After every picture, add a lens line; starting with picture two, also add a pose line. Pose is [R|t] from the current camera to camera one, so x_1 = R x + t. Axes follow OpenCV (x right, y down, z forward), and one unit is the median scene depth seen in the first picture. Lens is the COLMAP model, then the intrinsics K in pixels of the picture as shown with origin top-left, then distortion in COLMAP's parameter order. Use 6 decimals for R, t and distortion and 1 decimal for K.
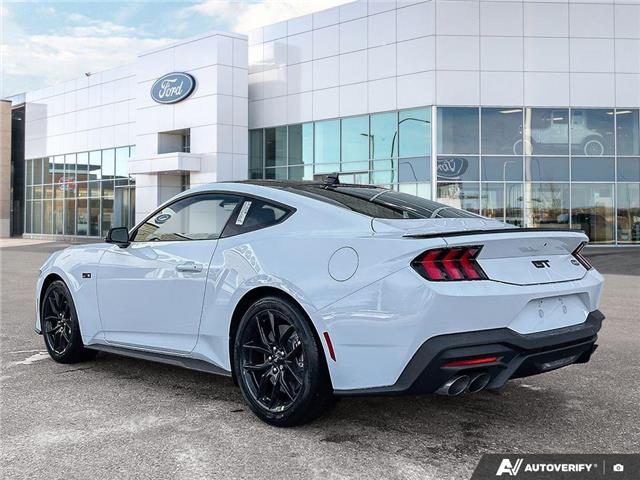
lens RADIAL K [[791.1, 0, 320.0], [0, 791.1, 240.0], [0, 0, 1]] dist [0.002908, -0.012726]
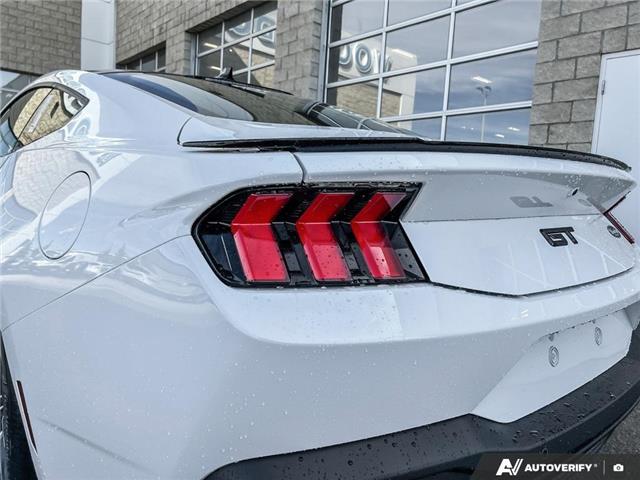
lens RADIAL K [[483.3, 0, 320.0], [0, 483.3, 240.0], [0, 0, 1]] dist [0.037300, -0.030350]
pose [[0.997315, 0.048196, -0.055131, 0.176522], [-0.042563, 0.994162, 0.099148, 0.012438], [0.059588, -0.096536, 0.993544, 0.787473]]
